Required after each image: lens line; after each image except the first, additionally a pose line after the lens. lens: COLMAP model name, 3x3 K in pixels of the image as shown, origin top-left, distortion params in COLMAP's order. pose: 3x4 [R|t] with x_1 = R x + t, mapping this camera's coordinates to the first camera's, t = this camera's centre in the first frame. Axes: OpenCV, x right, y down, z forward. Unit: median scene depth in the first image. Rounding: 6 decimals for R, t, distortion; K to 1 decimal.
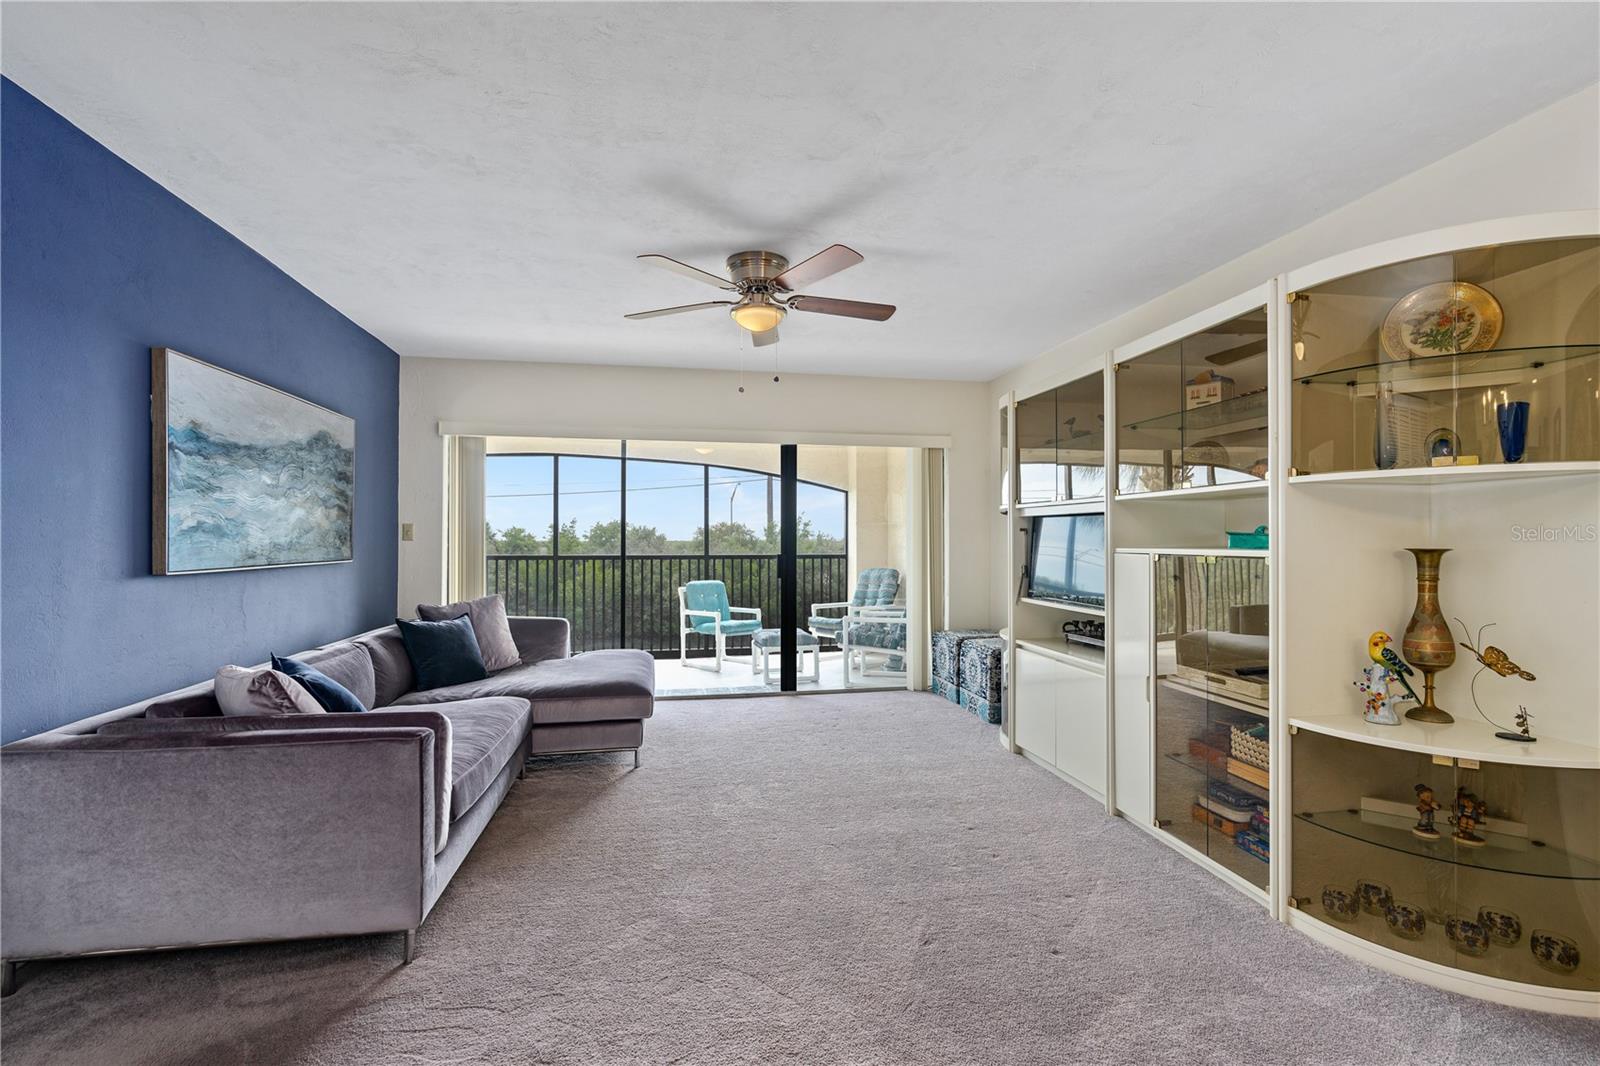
lens RADIAL K [[726.3, 0, 800.0], [0, 726.3, 533.0], [0, 0, 1]] dist [-0.003007, 0.000025]
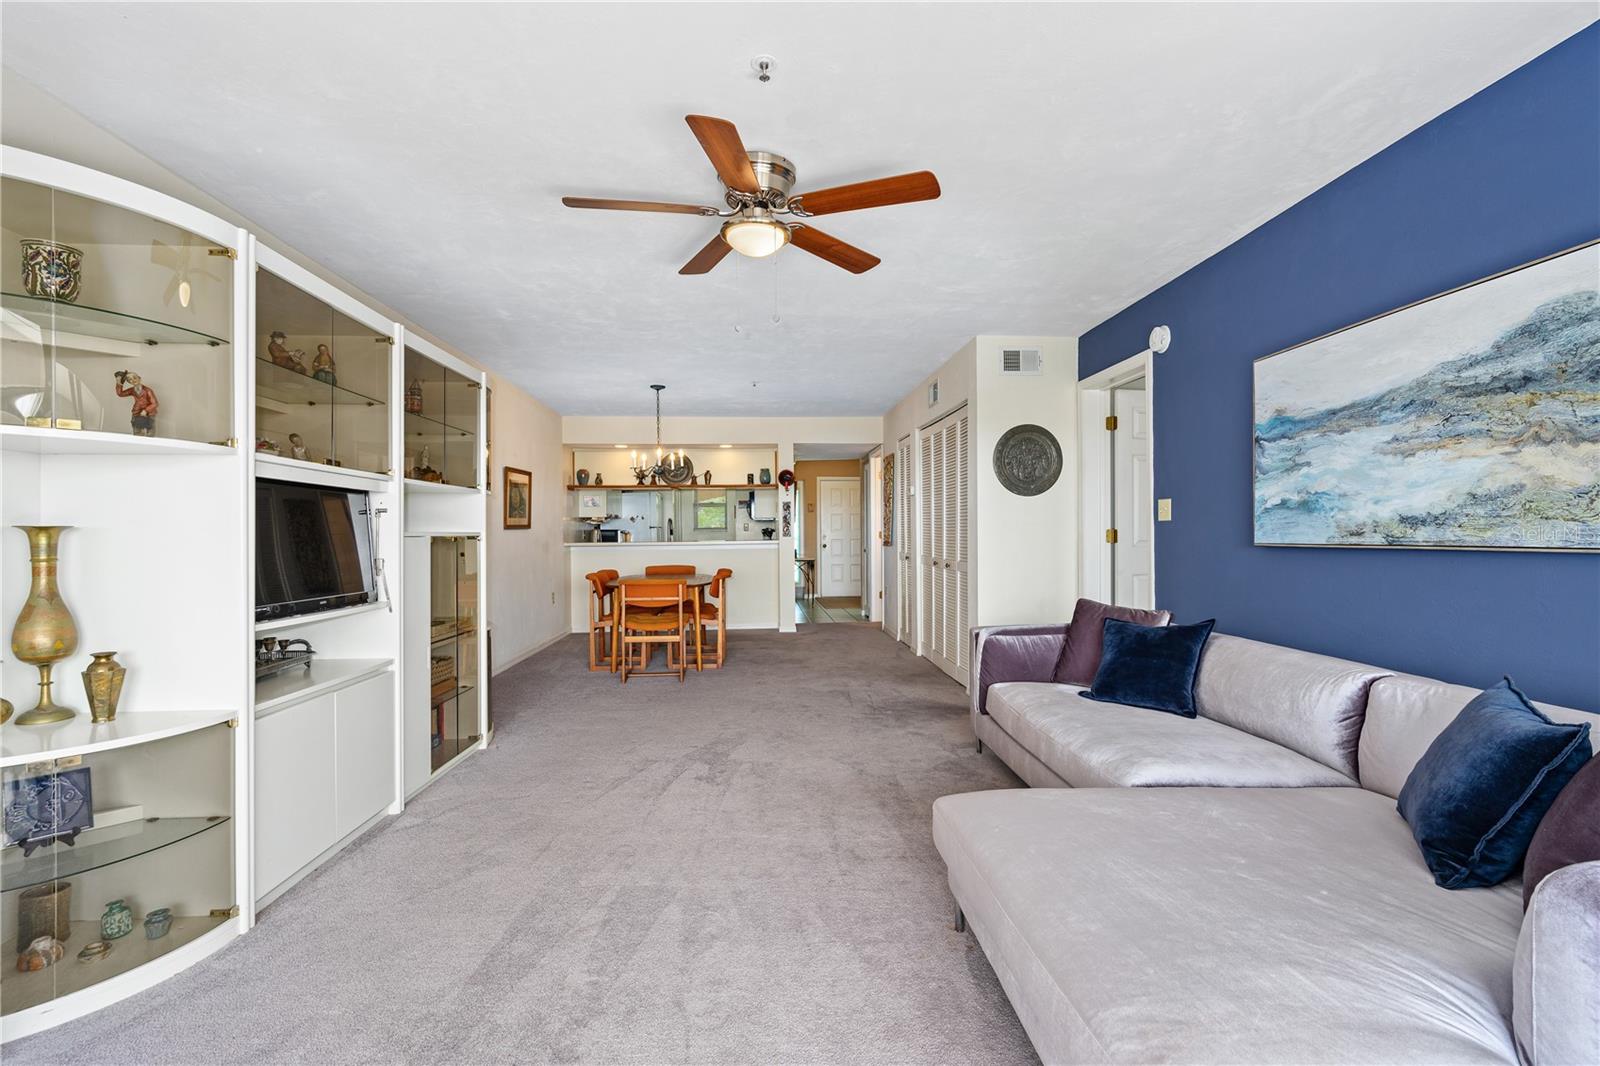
lens RADIAL K [[740.5, 0, 825.7], [0, 740.5, 534.0], [0, 0, 1]] dist [0.000038, 0.000701]
pose [[-0.996355, 0.006083, 0.085087, -0.184305], [0.005123, 0.999921, -0.011499, 0.035171], [-0.085150, -0.011021, -0.996307, 1.672520]]
